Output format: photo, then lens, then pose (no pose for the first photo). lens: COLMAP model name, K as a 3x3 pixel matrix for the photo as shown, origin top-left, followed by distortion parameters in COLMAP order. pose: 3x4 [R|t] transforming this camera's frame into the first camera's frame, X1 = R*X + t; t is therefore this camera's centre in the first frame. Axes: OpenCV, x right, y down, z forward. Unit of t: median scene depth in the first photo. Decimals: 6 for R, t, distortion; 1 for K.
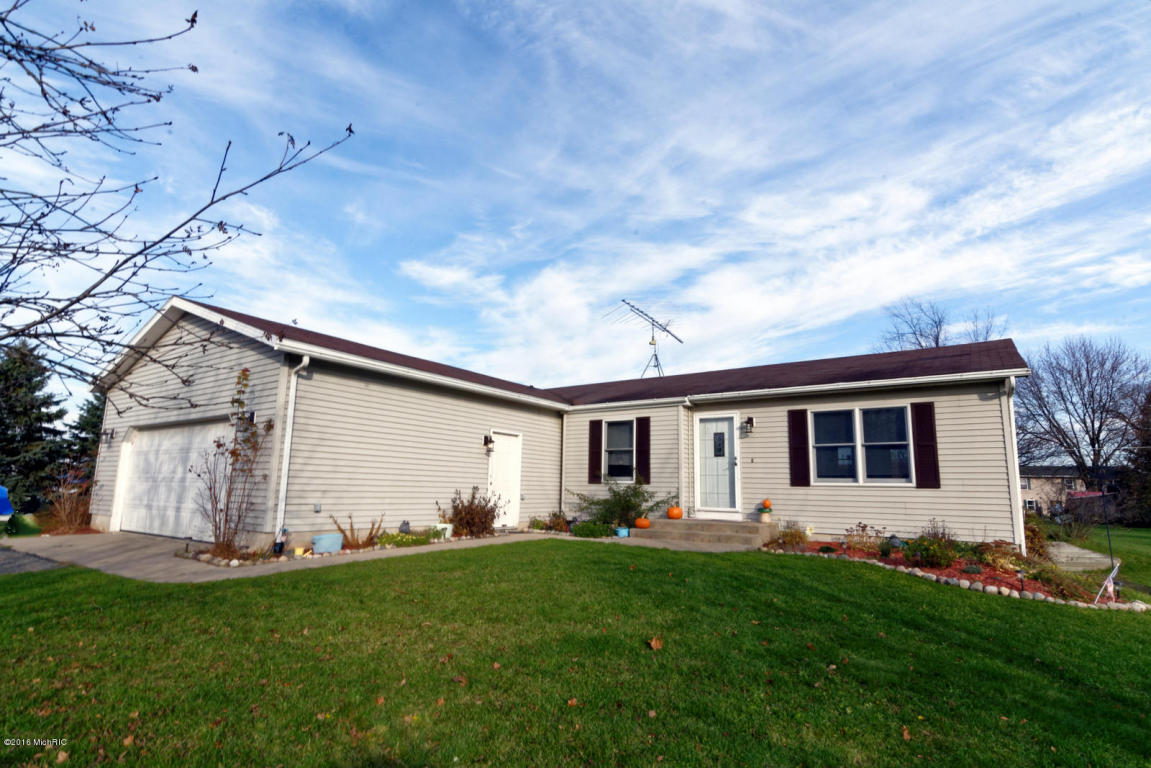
lens RADIAL K [[574.5, 0, 580.4], [0, 574.5, 393.5], [0, 0, 1]] dist [0.020941, 0.000144]
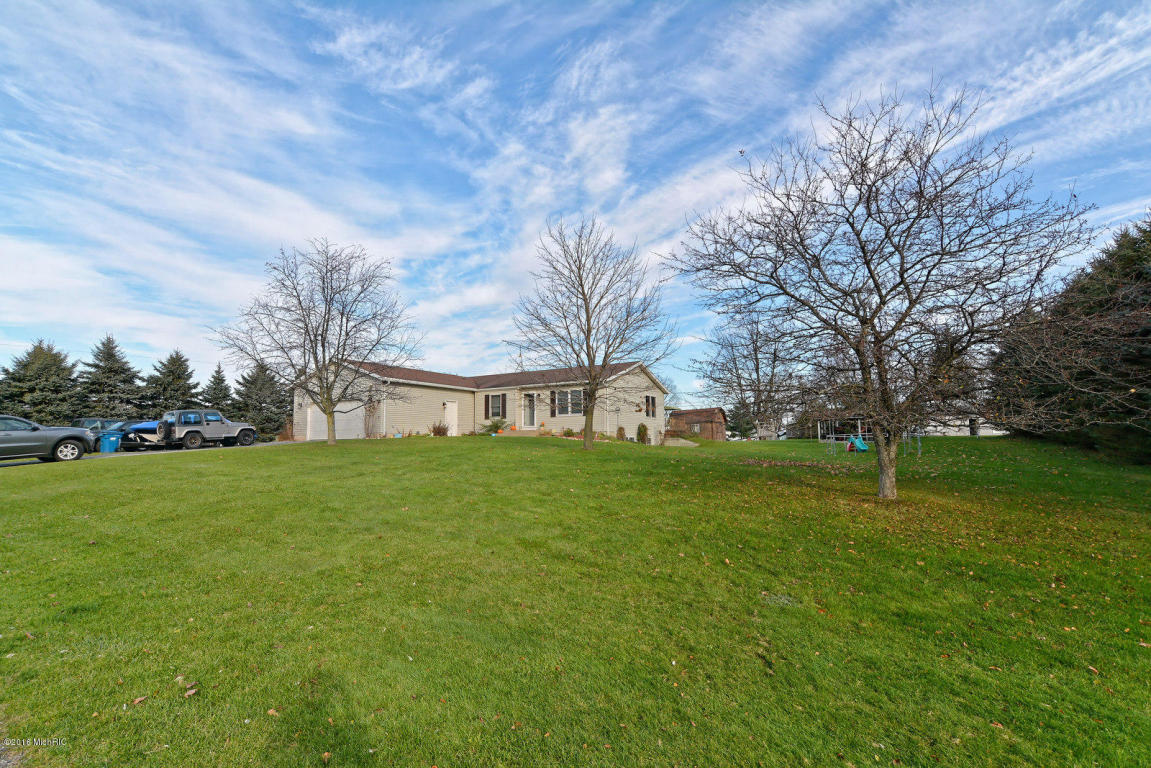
lens RADIAL K [[581.1, 0, 564.0], [0, 581.1, 445.6], [0, 0, 1]] dist [0.019603, -0.001589]
pose [[0.999046, -0.025880, 0.035173, 0.273854], [0.019787, 0.986310, 0.163708, -0.147213], [-0.038928, -0.162856, 0.985882, -1.591213]]
